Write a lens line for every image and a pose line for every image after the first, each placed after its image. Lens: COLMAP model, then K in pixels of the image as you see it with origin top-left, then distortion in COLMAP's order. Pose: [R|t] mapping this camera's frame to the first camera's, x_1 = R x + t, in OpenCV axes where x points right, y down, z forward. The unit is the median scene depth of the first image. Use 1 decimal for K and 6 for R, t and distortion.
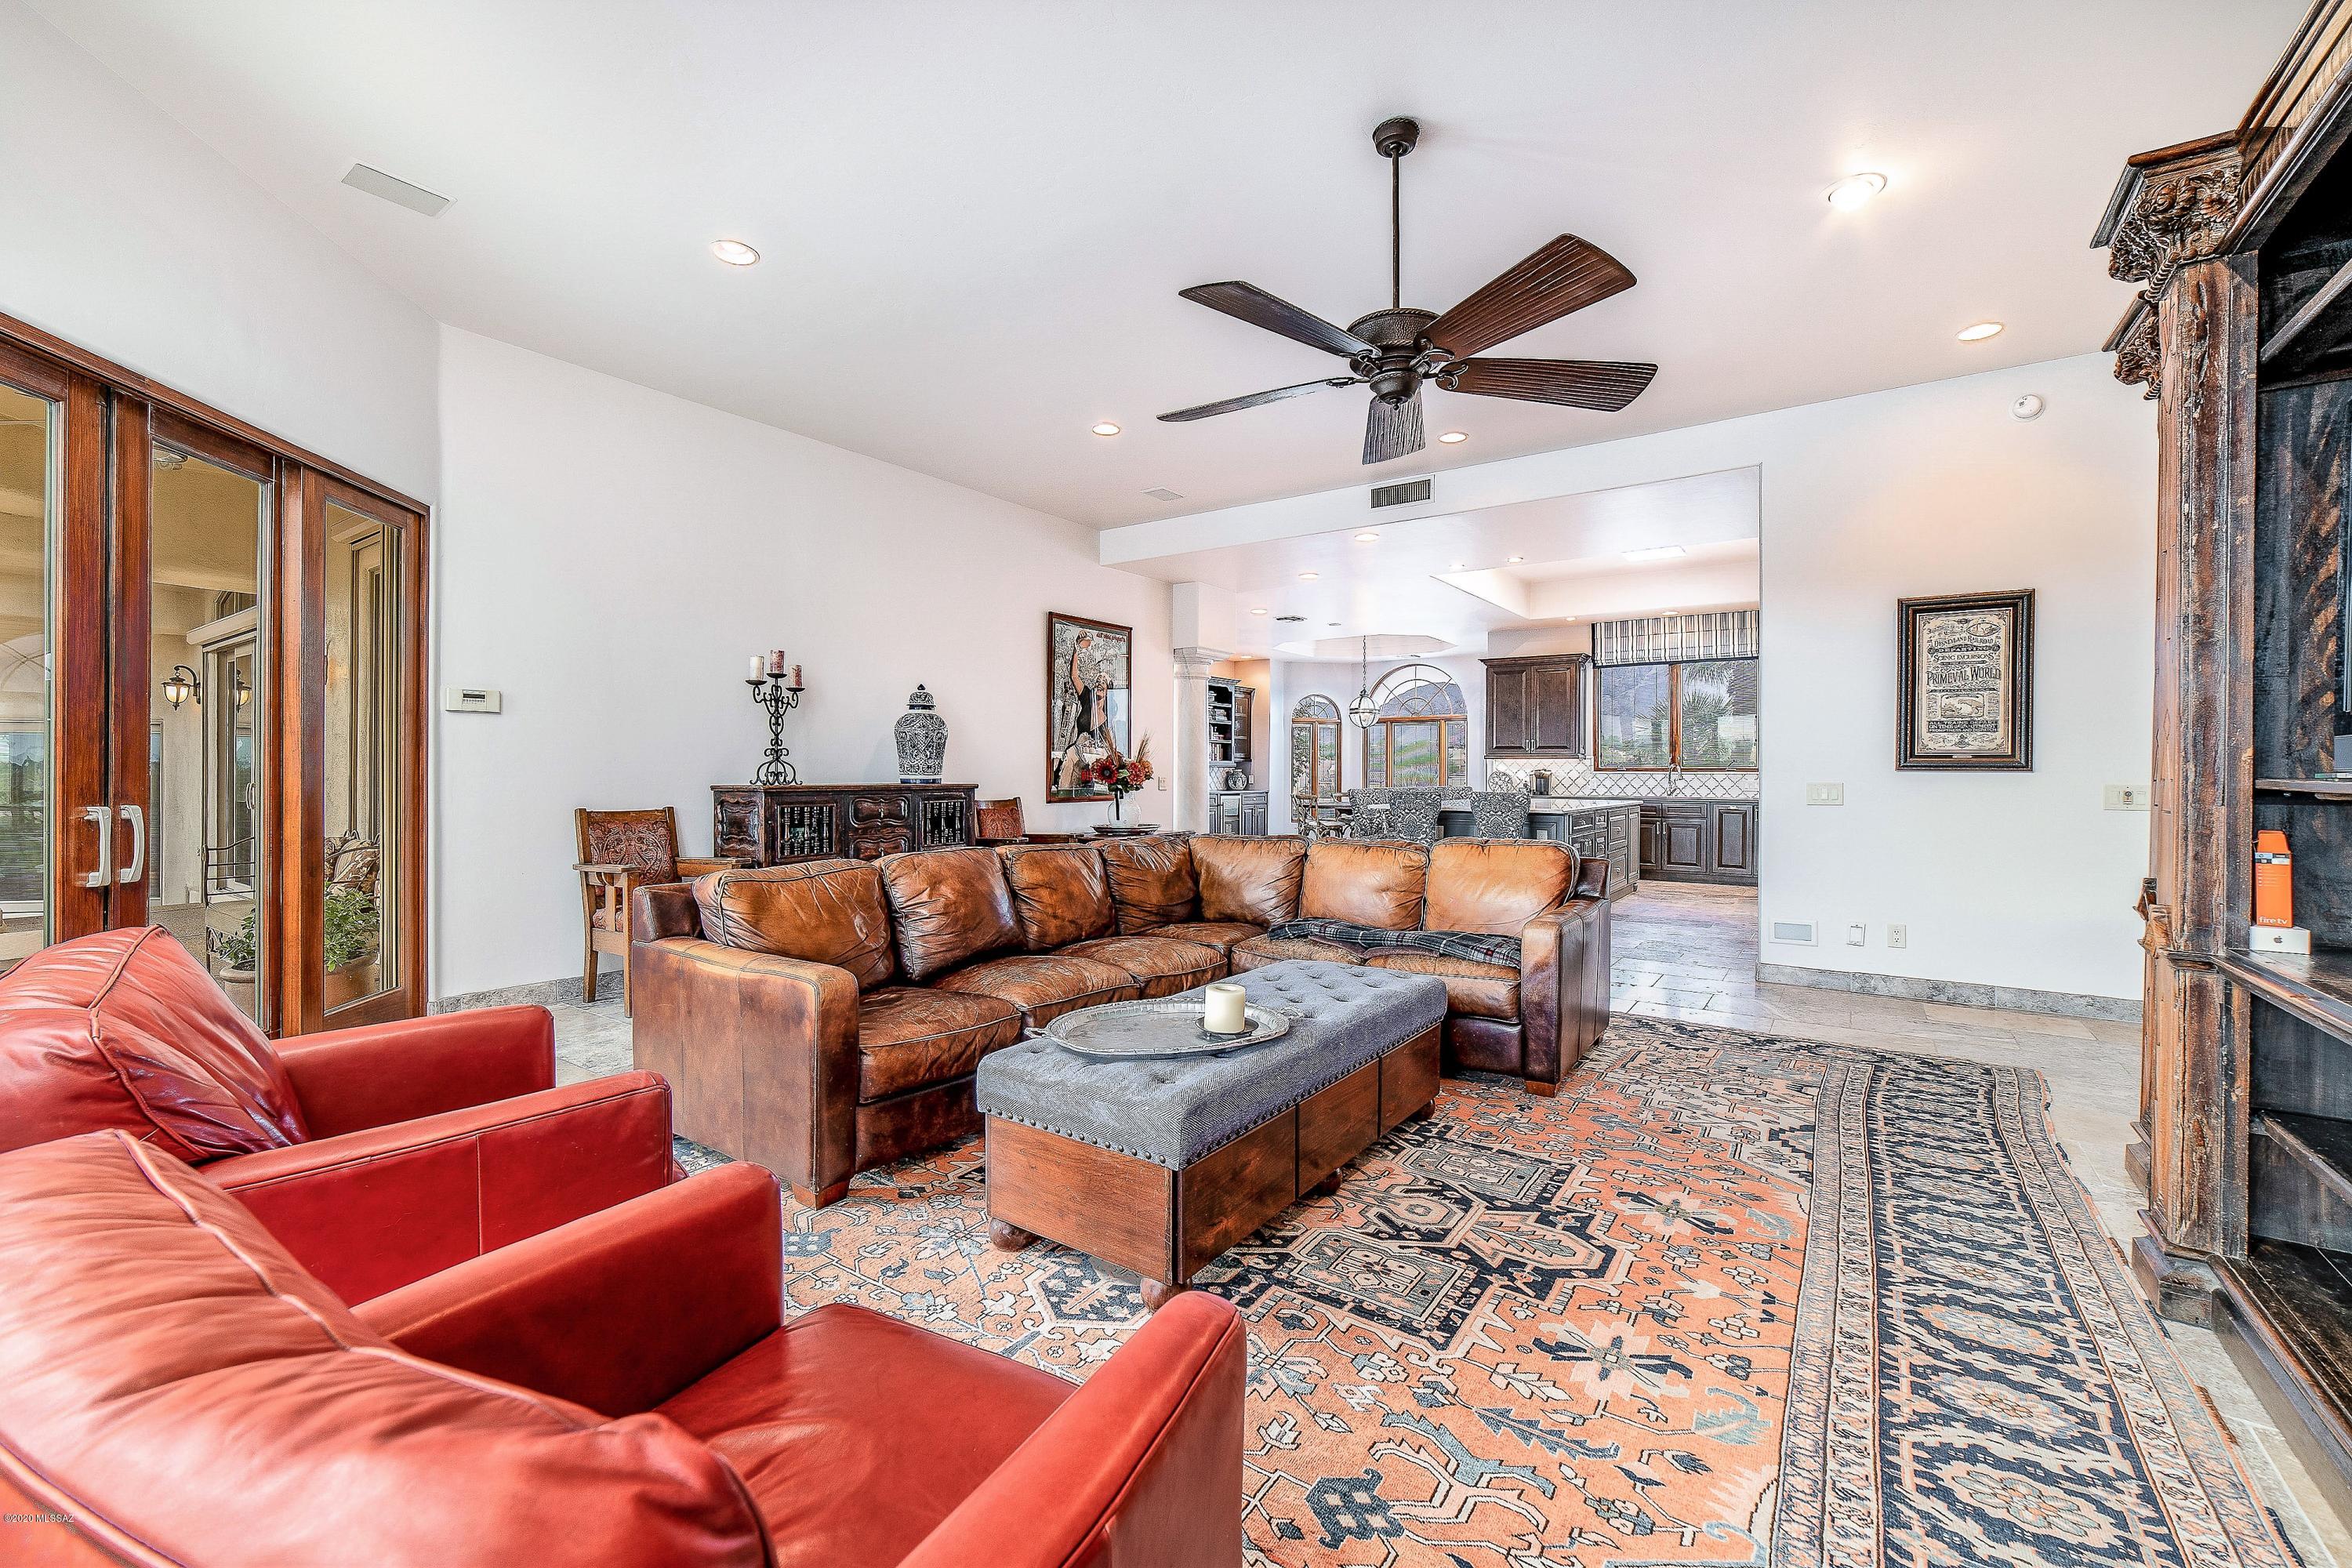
lens RADIAL K [[945.7, 0, 1175.3], [0, 945.7, 774.8], [0, 0, 1]] dist [-0.004265, 0.000483]
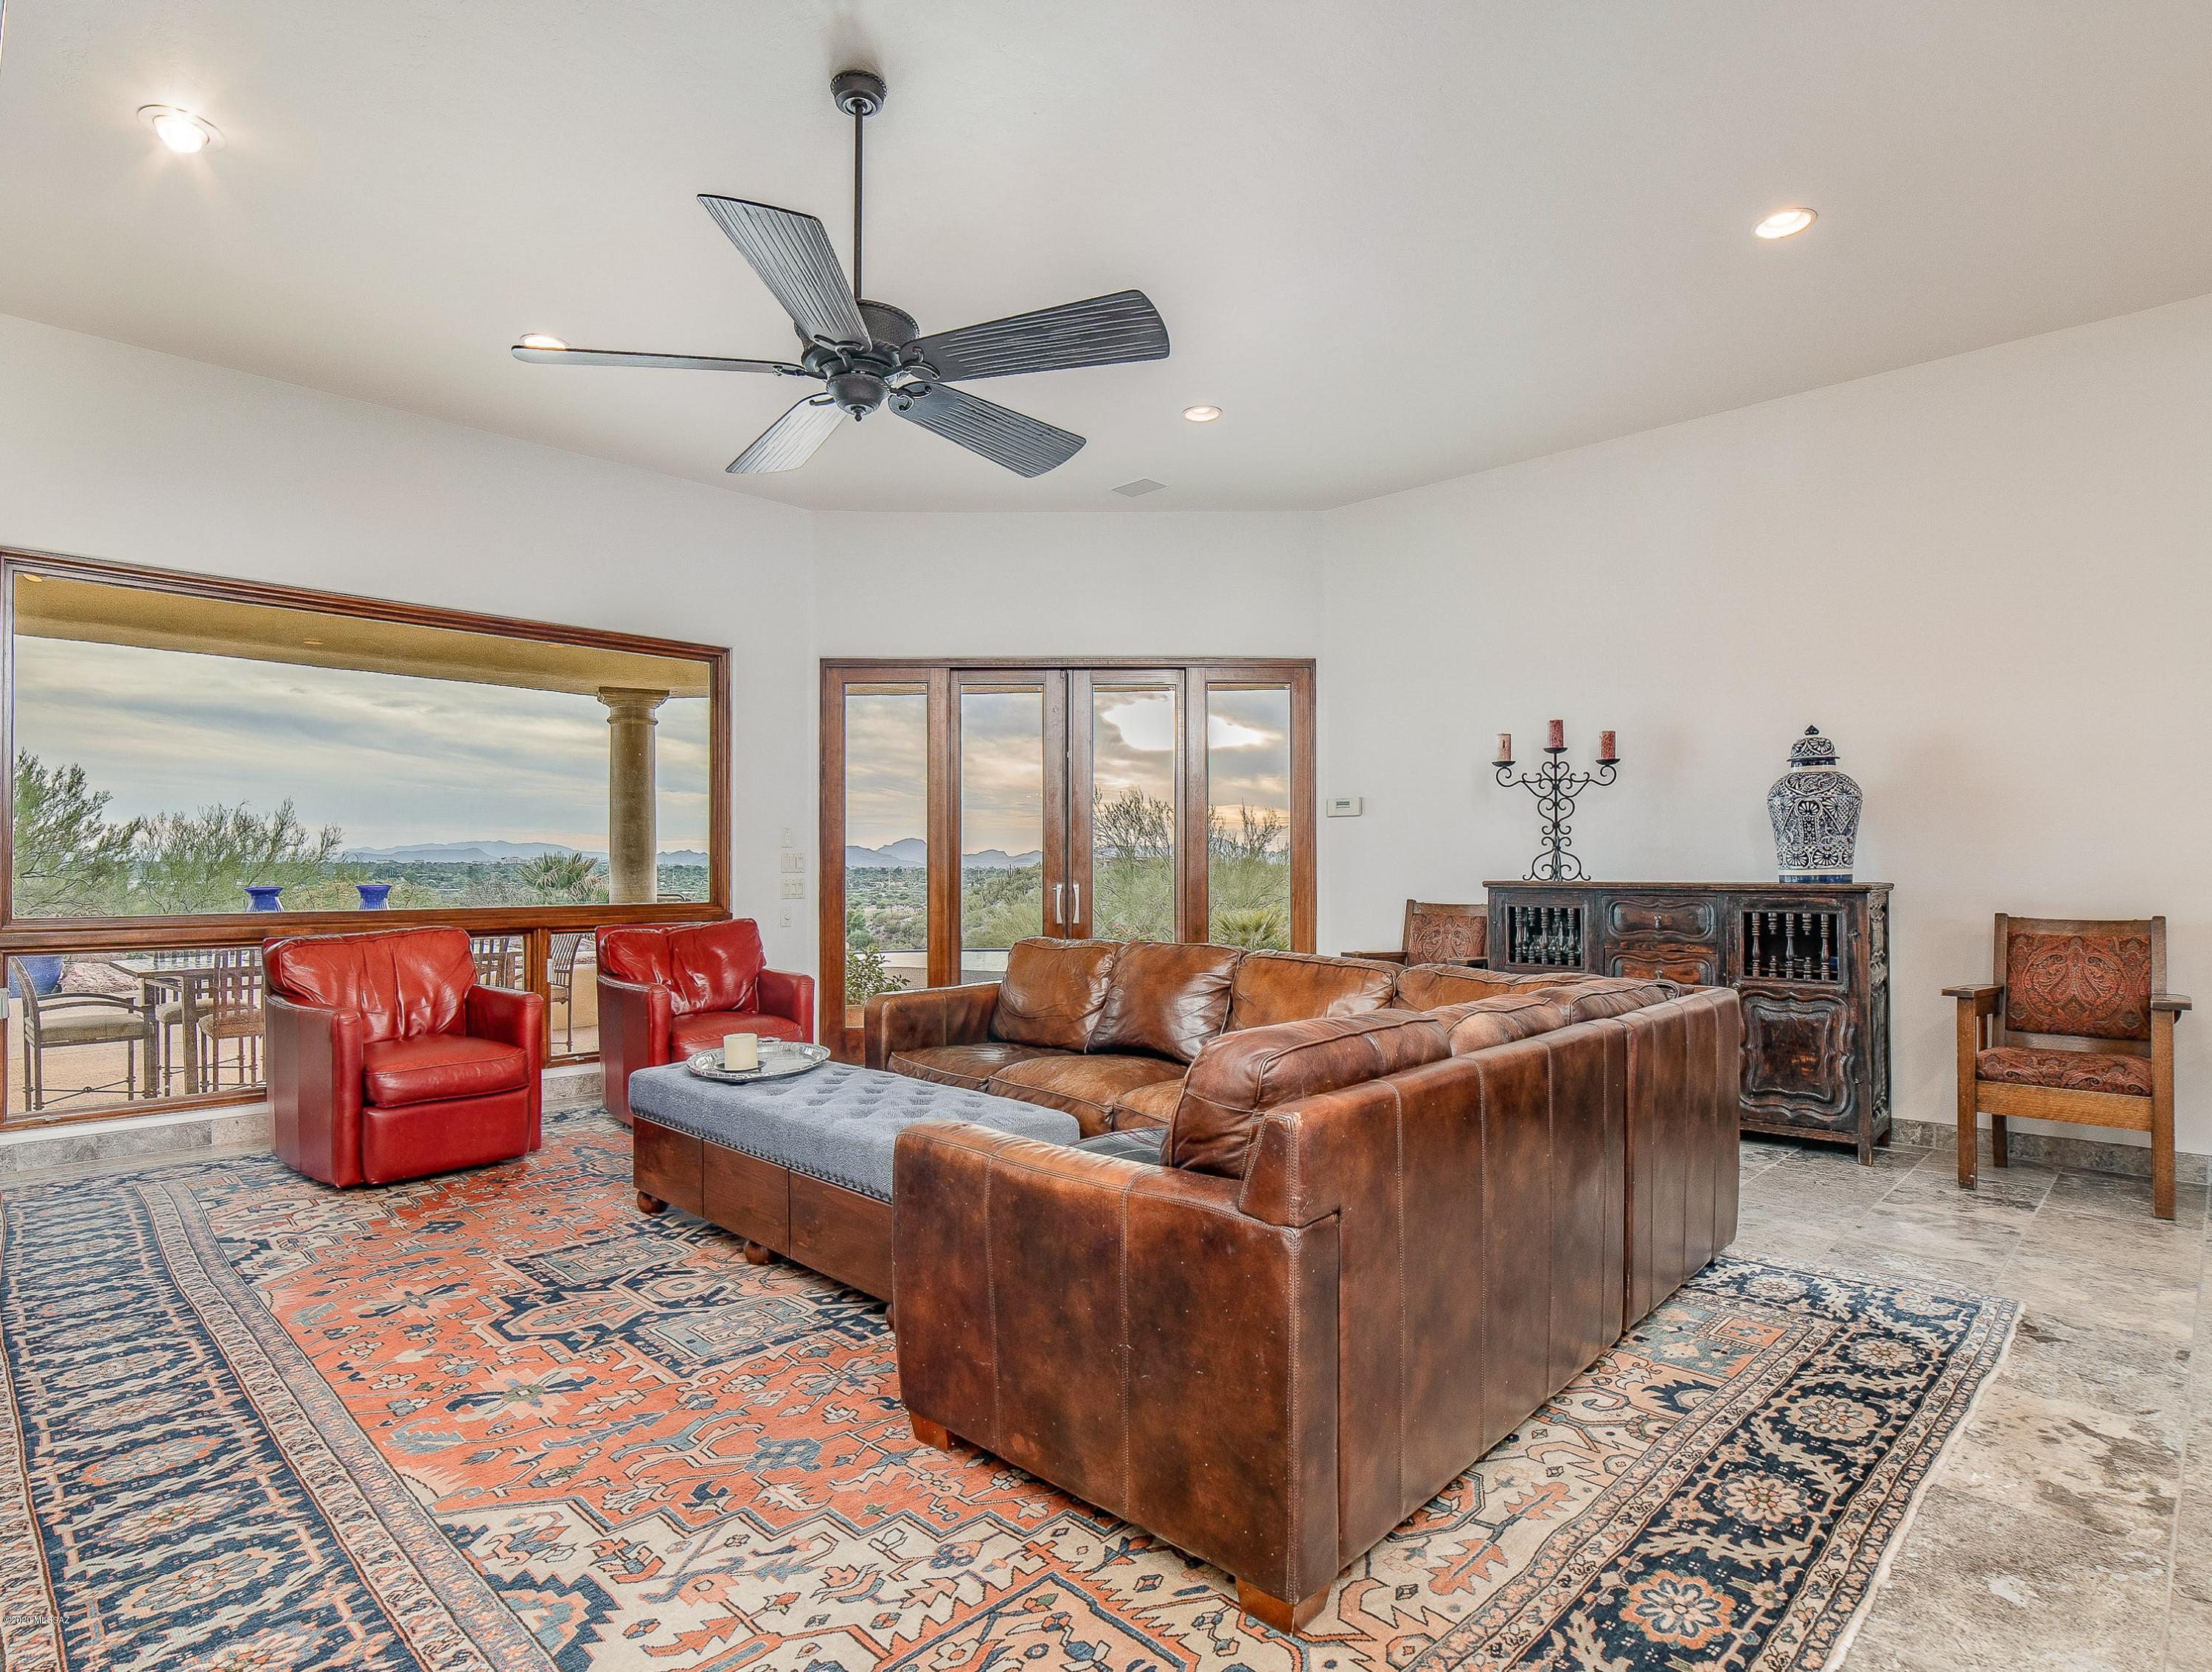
lens RADIAL K [[1179.7, 0, 1103.0], [0, 1179.7, 857.4], [0, 0, 1]] dist [-0.006568, -0.000073]
pose [[-0.152081, -0.011682, -0.988299, 1.407092], [-0.002558, 0.999931, -0.011426, 0.006246], [0.988365, 0.000791, -0.152101, 1.584960]]
